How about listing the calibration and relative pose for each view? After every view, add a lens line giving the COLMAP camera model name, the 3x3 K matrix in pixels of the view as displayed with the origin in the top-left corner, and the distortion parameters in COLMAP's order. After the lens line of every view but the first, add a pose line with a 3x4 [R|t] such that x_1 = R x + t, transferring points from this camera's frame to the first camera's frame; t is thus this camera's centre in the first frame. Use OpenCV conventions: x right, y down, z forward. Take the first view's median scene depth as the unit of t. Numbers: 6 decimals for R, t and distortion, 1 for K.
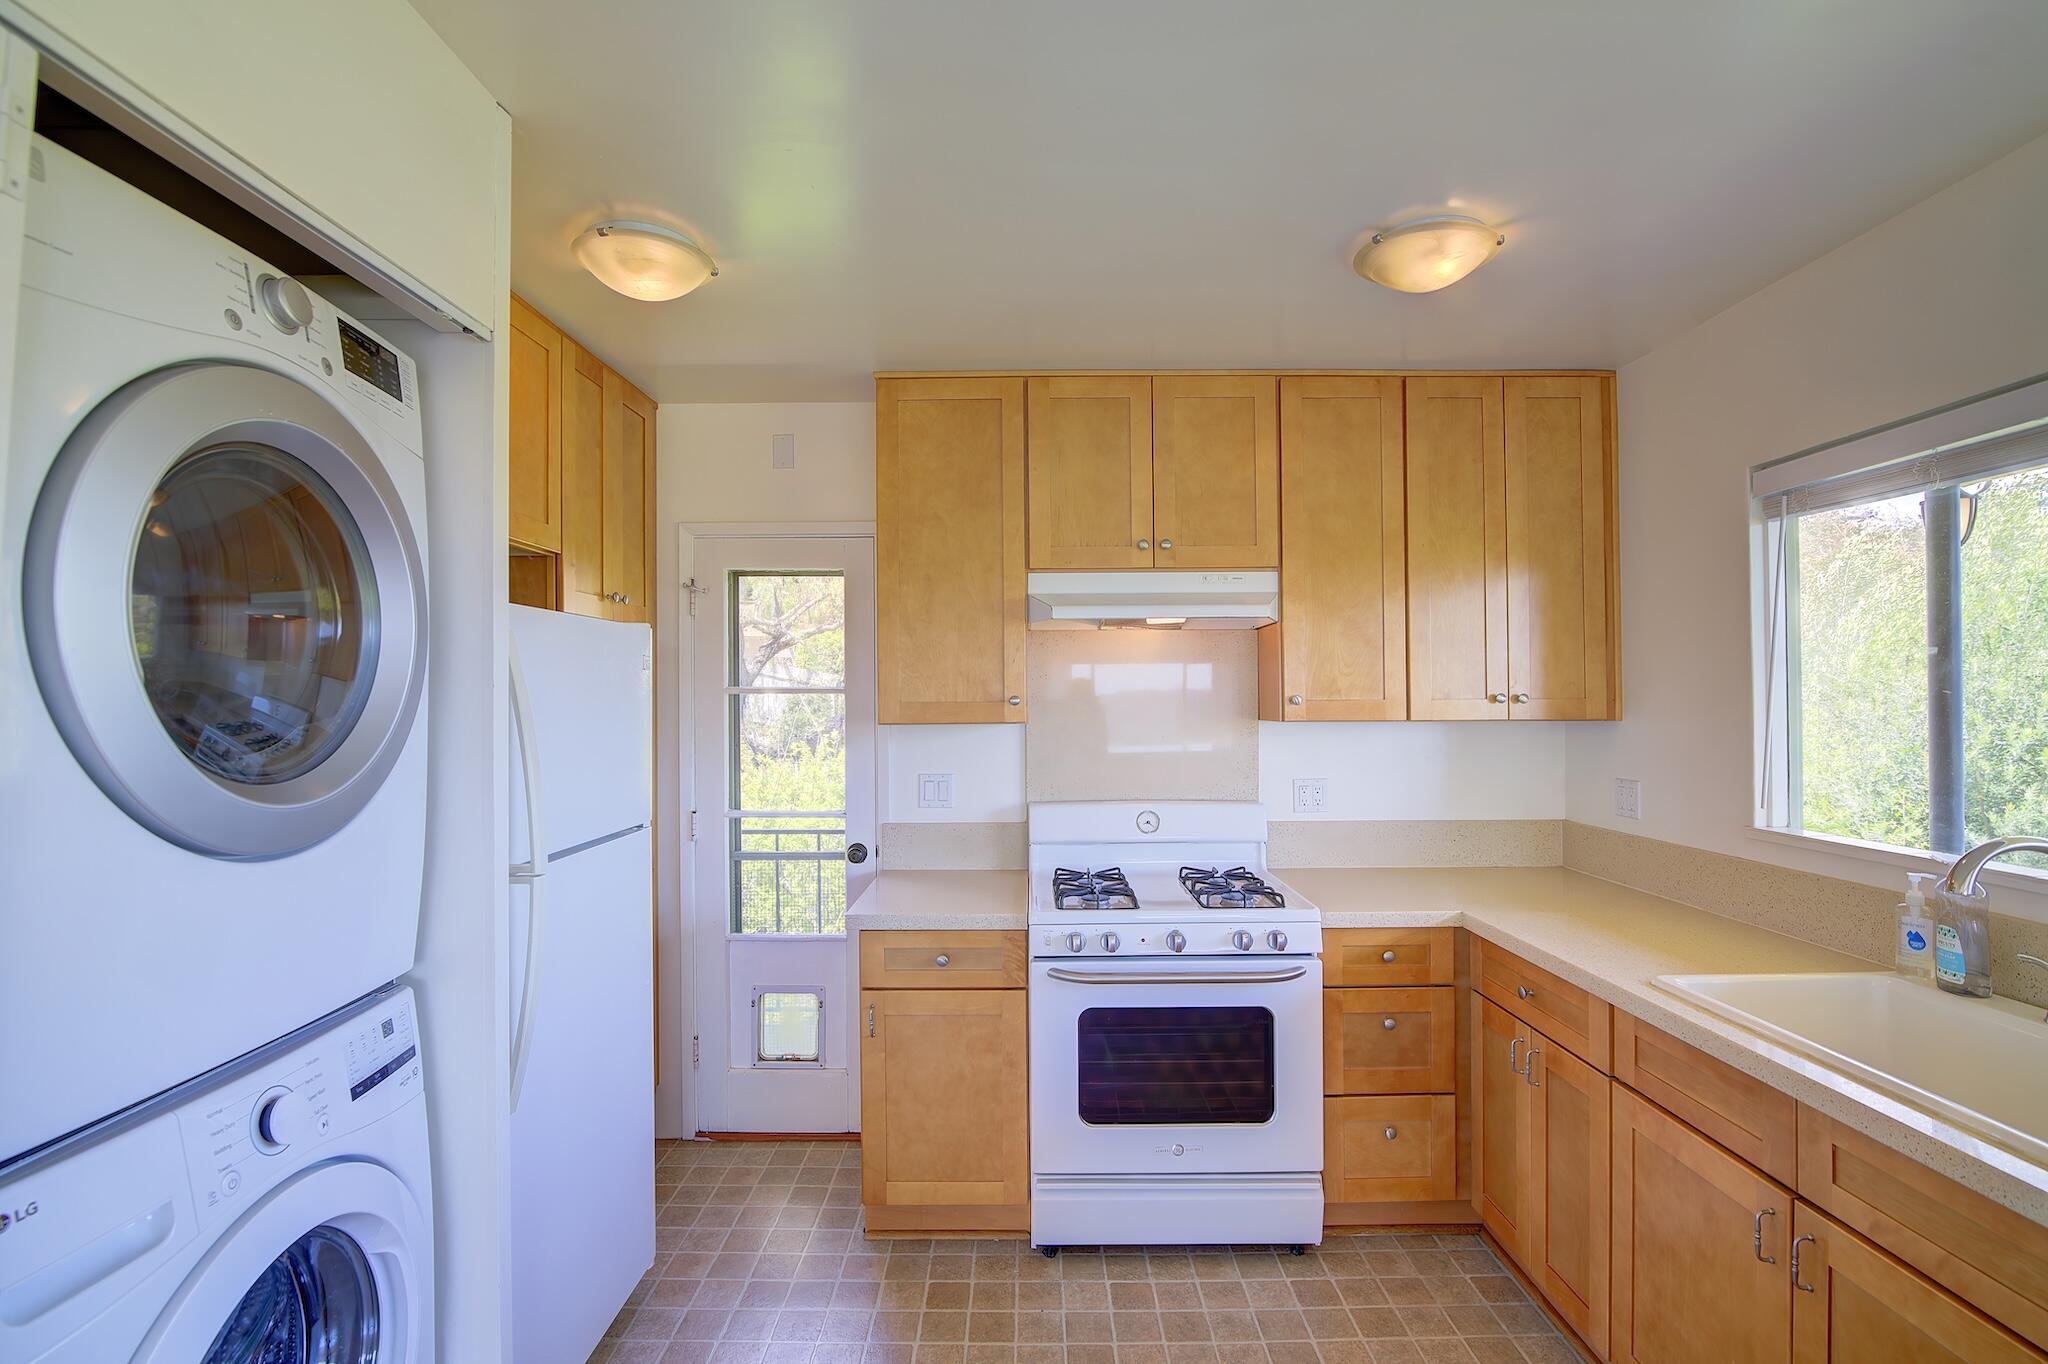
lens RADIAL K [[931.9, 0, 1013.7], [0, 931.9, 697.0], [0, 0, 1]] dist [-0.015896, 0.001218]
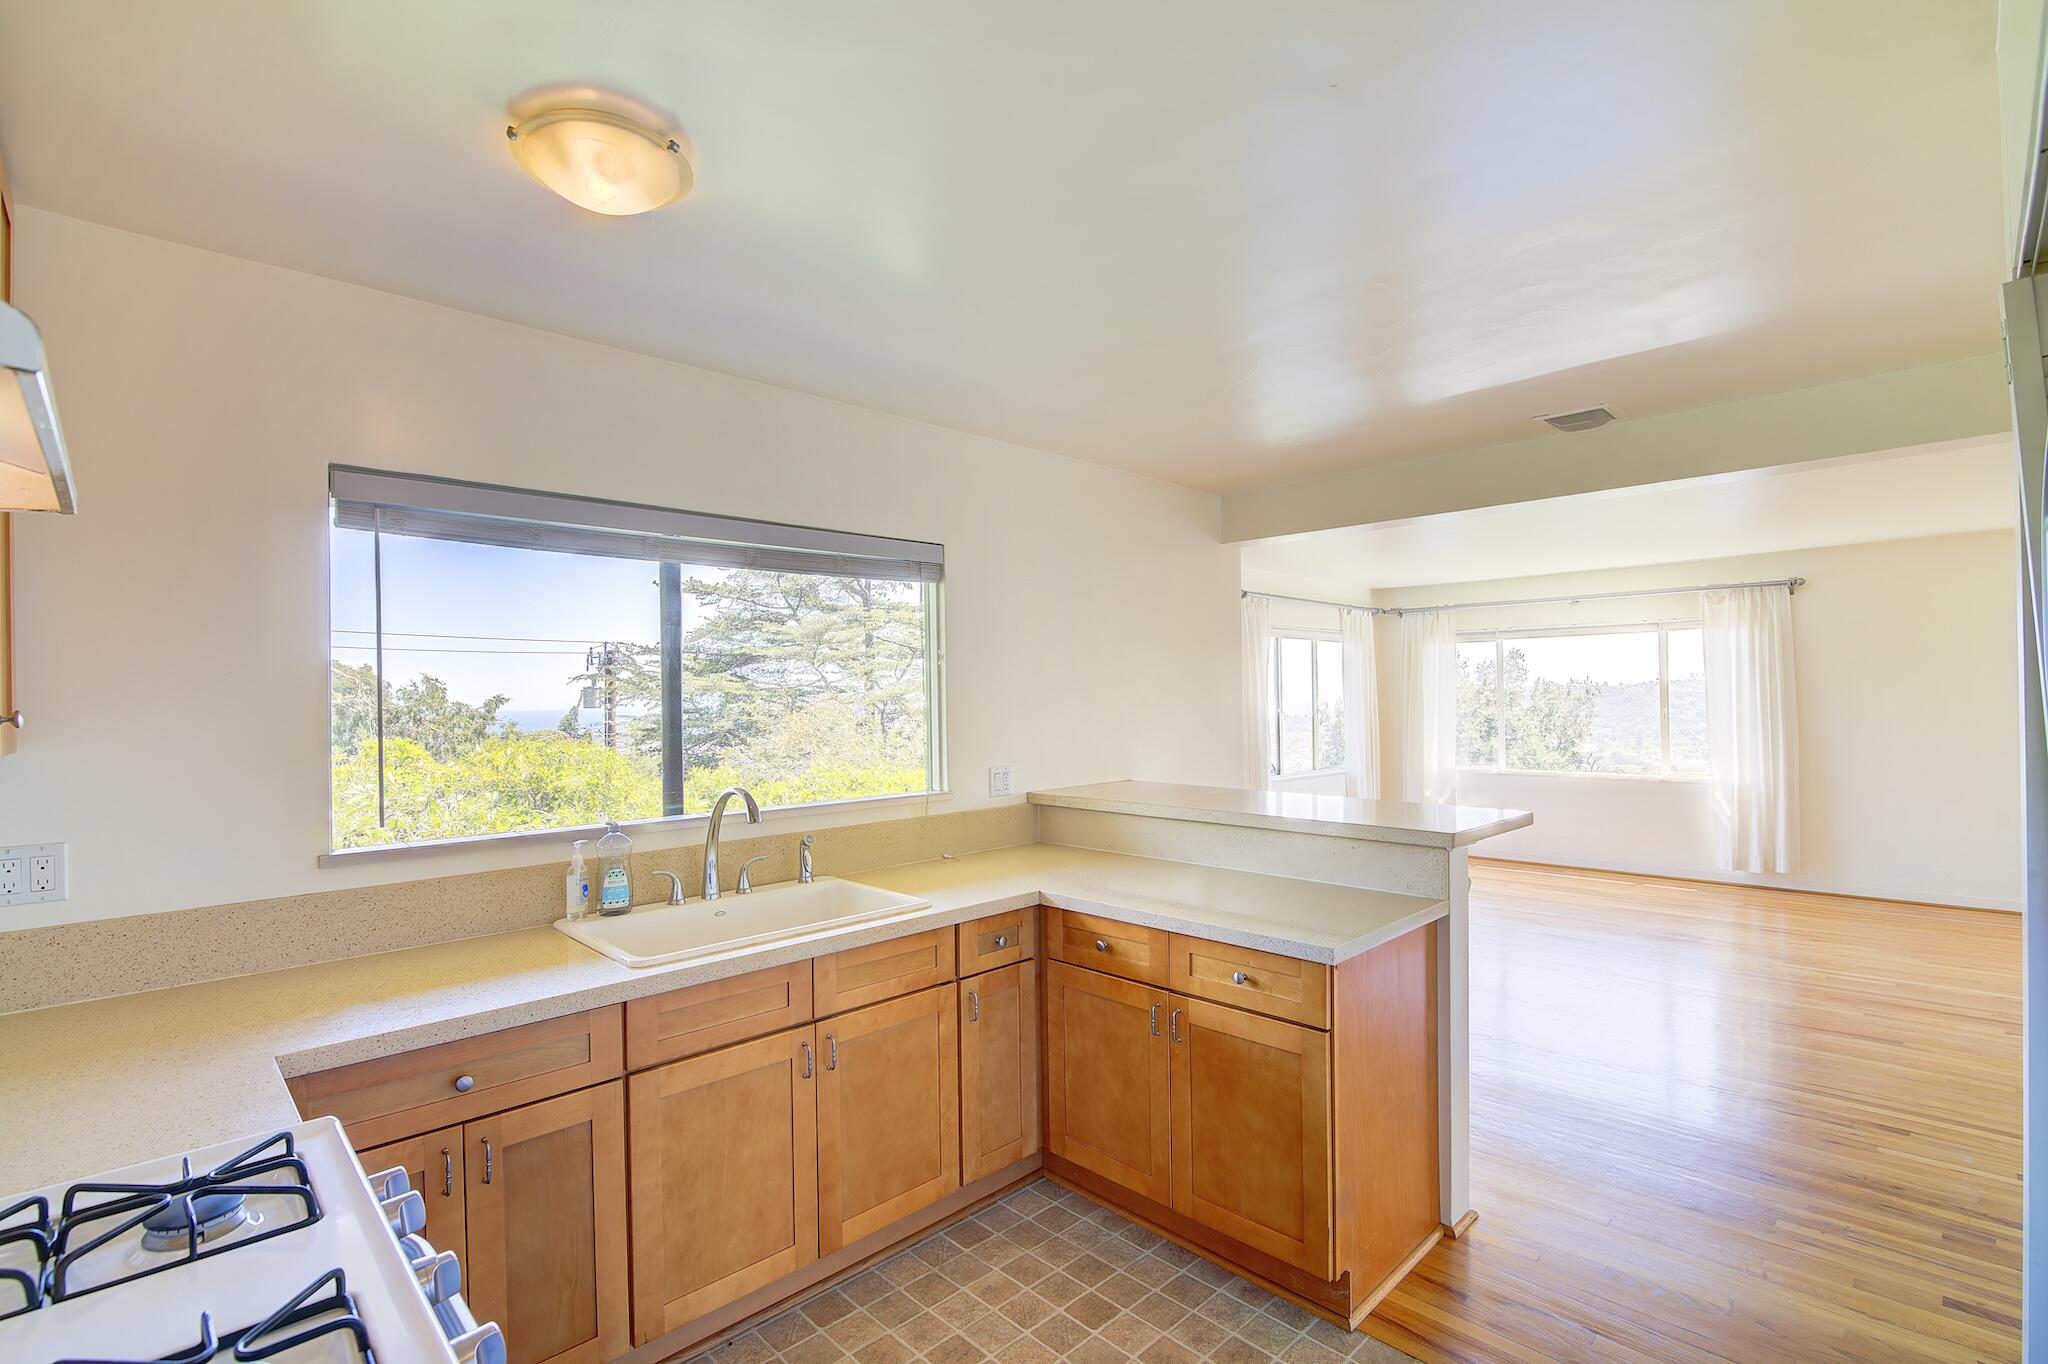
lens RADIAL K [[931.9, 0, 1013.2], [0, 931.9, 697.4], [0, 0, 1]] dist [-0.015896, 0.001218]
pose [[-0.701301, 0.016294, 0.712679, -0.276049], [0.015255, 0.999853, -0.007849, 0.001502], [-0.712702, 0.005368, -0.701446, 0.968290]]
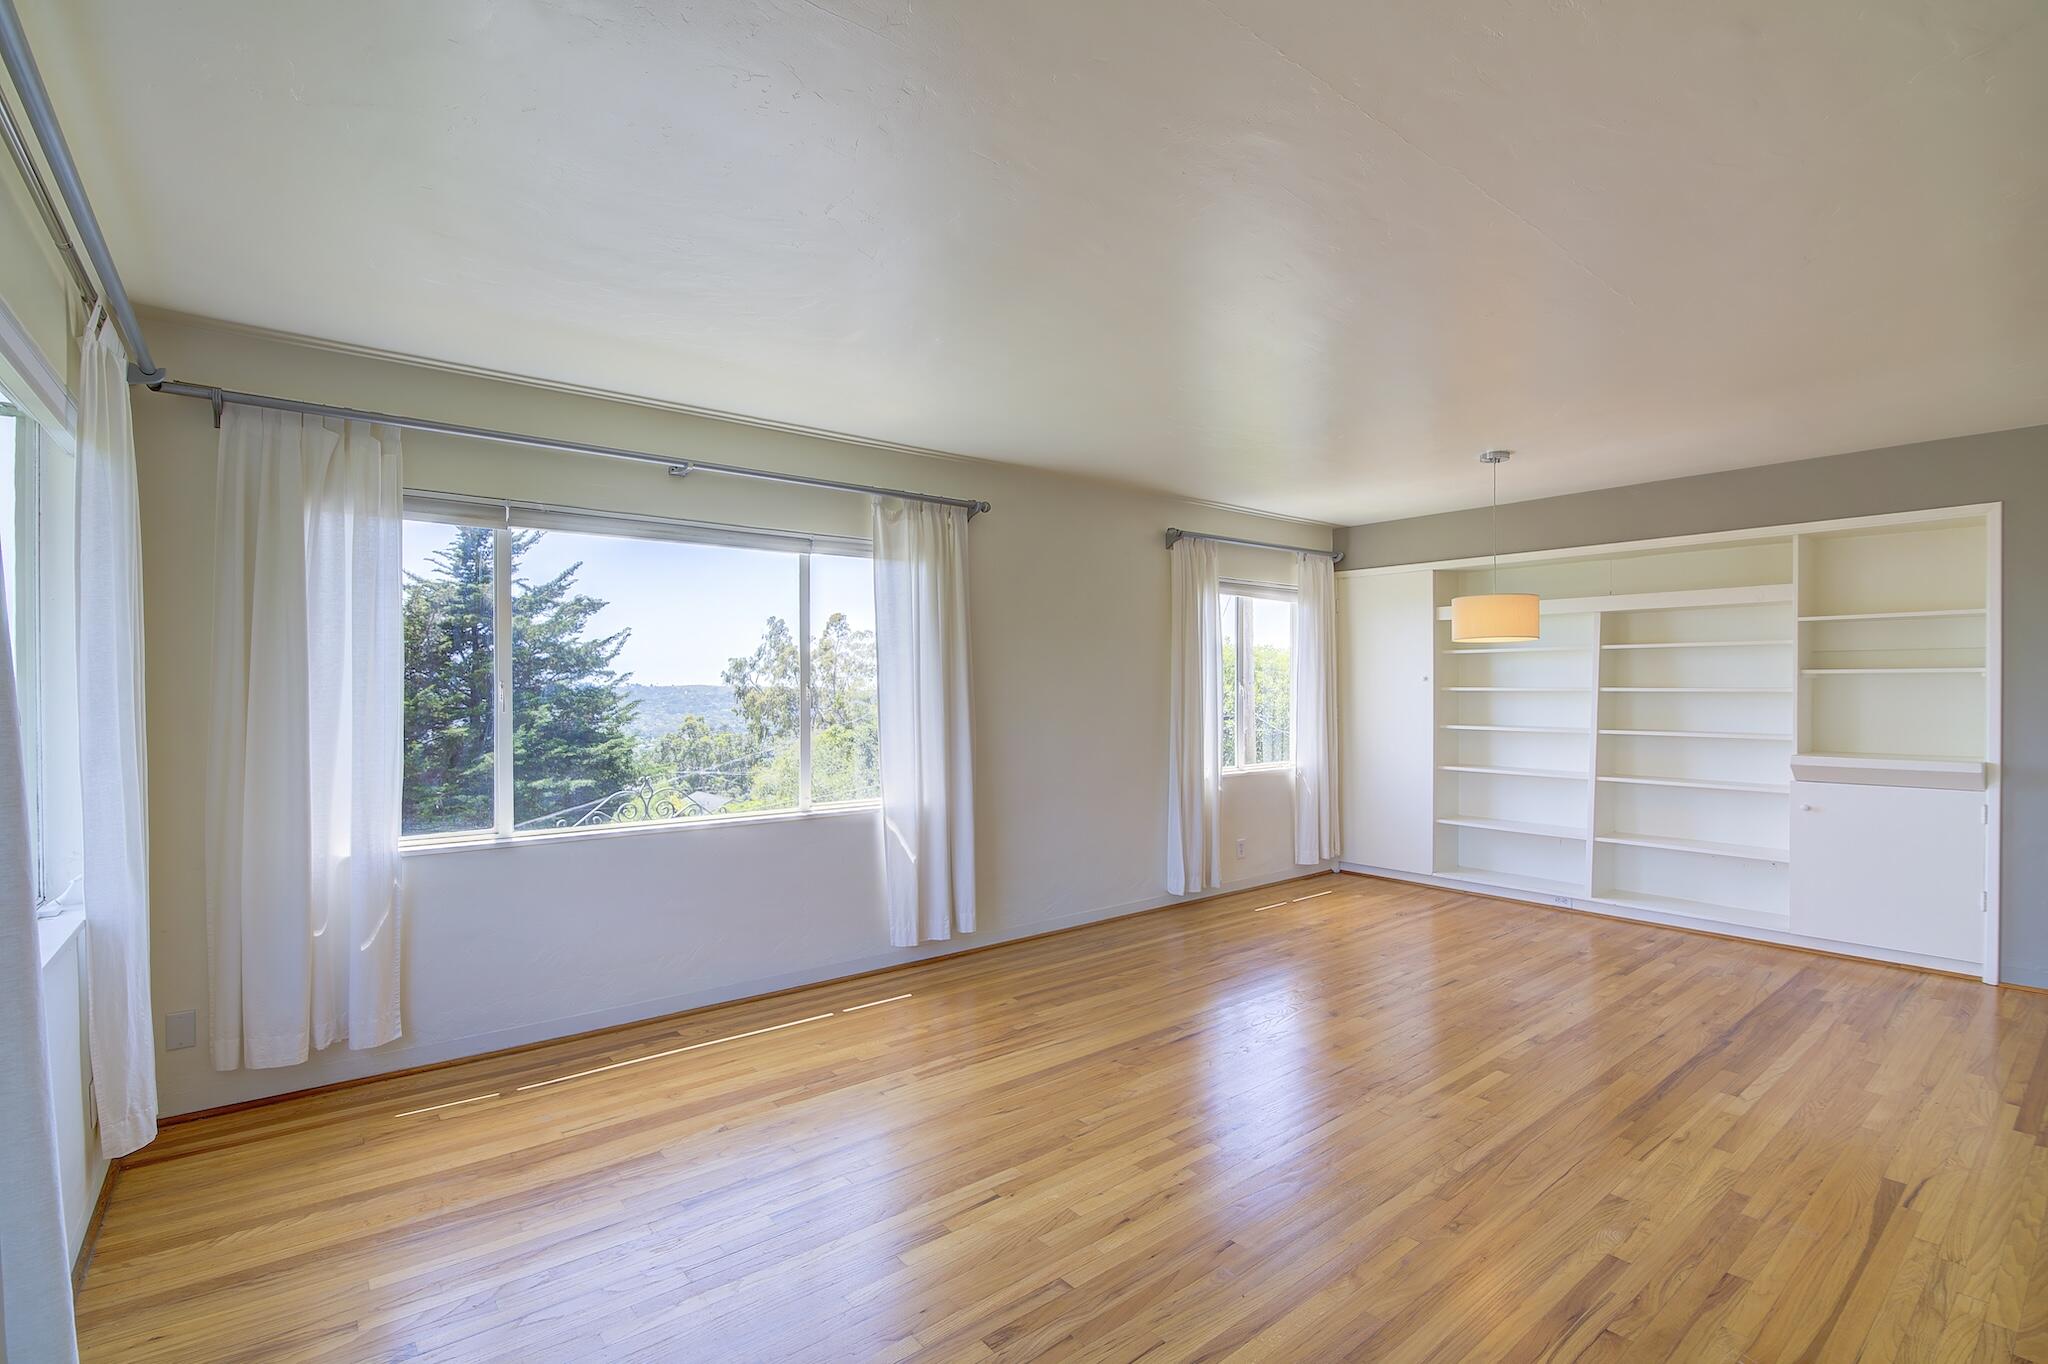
lens RADIAL K [[931.9, 0, 1025.5], [0, 931.9, 704.4], [0, 0, 1]] dist [-0.015896, 0.001218]
pose [[-0.774806, 0.022017, -0.631816, 0.997677], [0.008729, 0.999671, 0.024131, 0.030855], [0.632139, 0.013181, -0.774743, -0.798531]]
